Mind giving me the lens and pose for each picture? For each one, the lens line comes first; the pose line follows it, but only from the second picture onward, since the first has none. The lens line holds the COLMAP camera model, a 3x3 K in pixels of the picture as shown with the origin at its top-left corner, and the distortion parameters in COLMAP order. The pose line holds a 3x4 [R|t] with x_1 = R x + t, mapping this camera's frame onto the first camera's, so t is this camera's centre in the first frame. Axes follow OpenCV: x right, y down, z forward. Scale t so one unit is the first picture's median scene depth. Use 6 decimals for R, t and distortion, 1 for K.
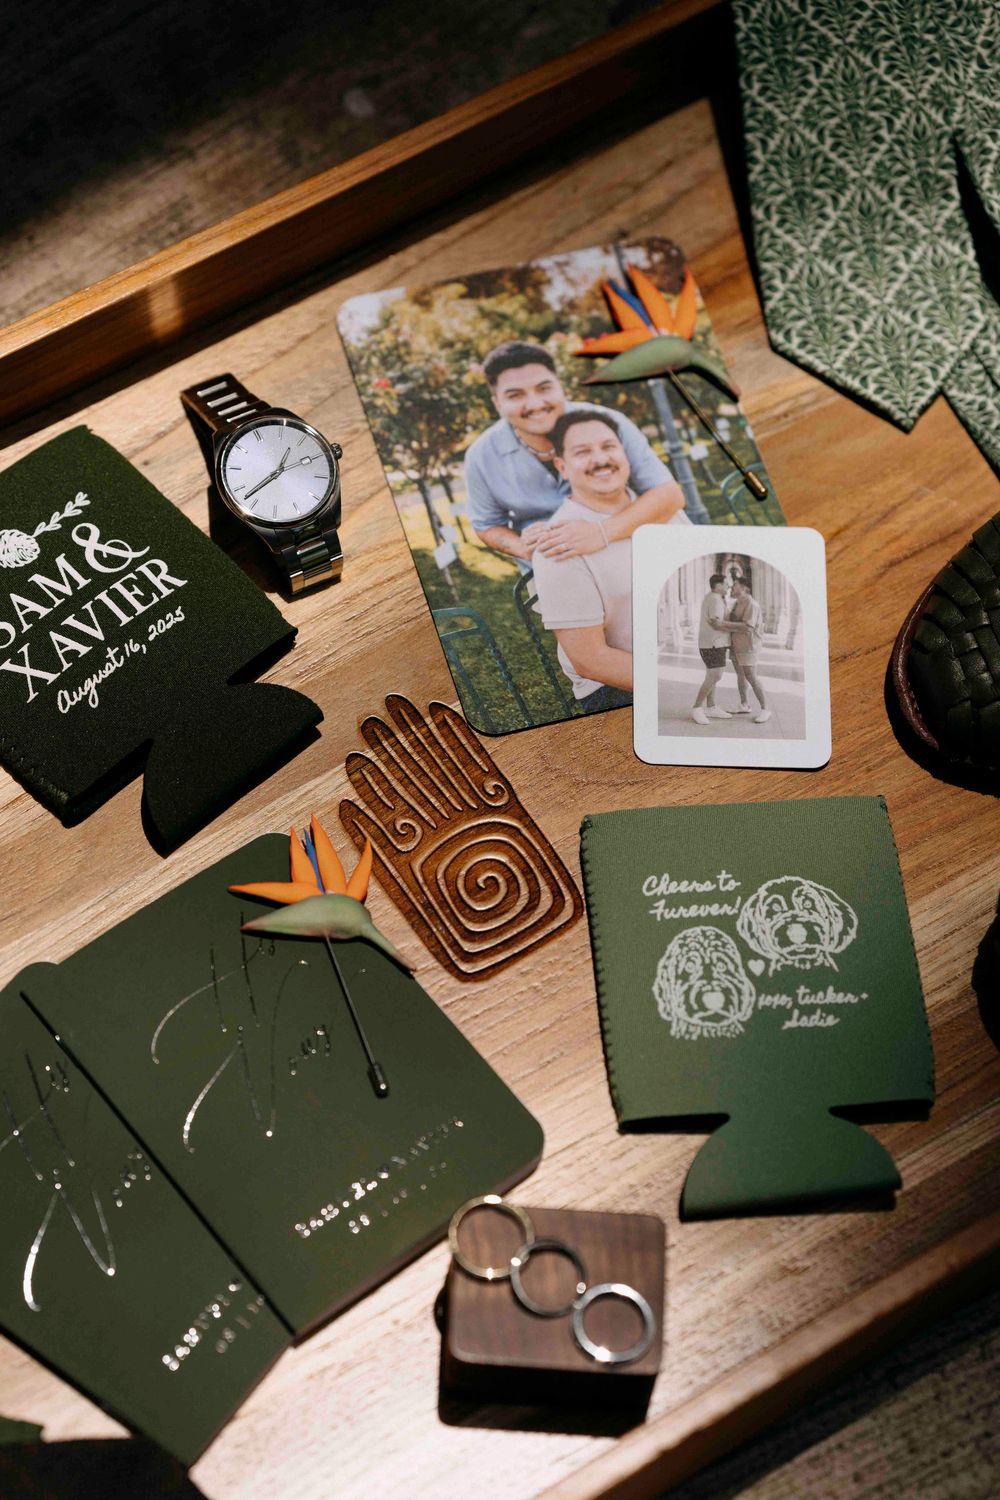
lens RADIAL K [[3693.8, 0, 356.4], [0, 3693.8, 747.3], [0, 0, 1]] dist [0.236794, 0.885986]
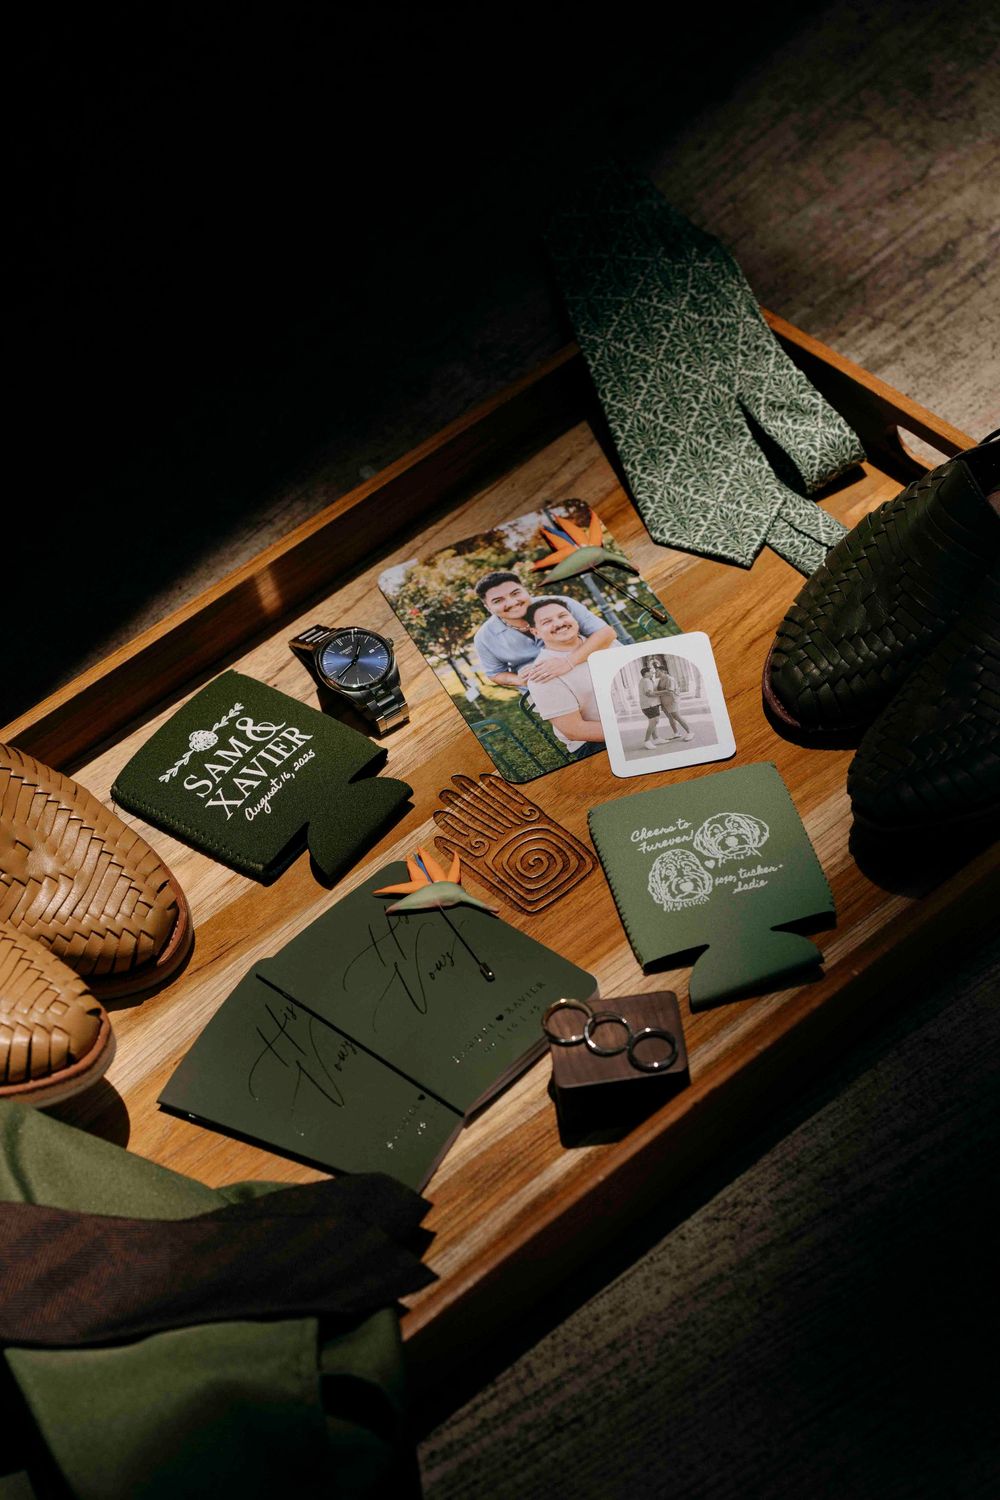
lens RADIAL K [[3693.8, 0, 356.4], [0, 3693.8, 747.3], [0, 0, 1]] dist [0.236794, 0.885986]
pose [[0.976573, -0.213545, -0.026534, 0.012668], [0.198781, 0.942459, -0.268807, 0.373893], [0.082410, 0.257235, 0.962829, -0.495177]]
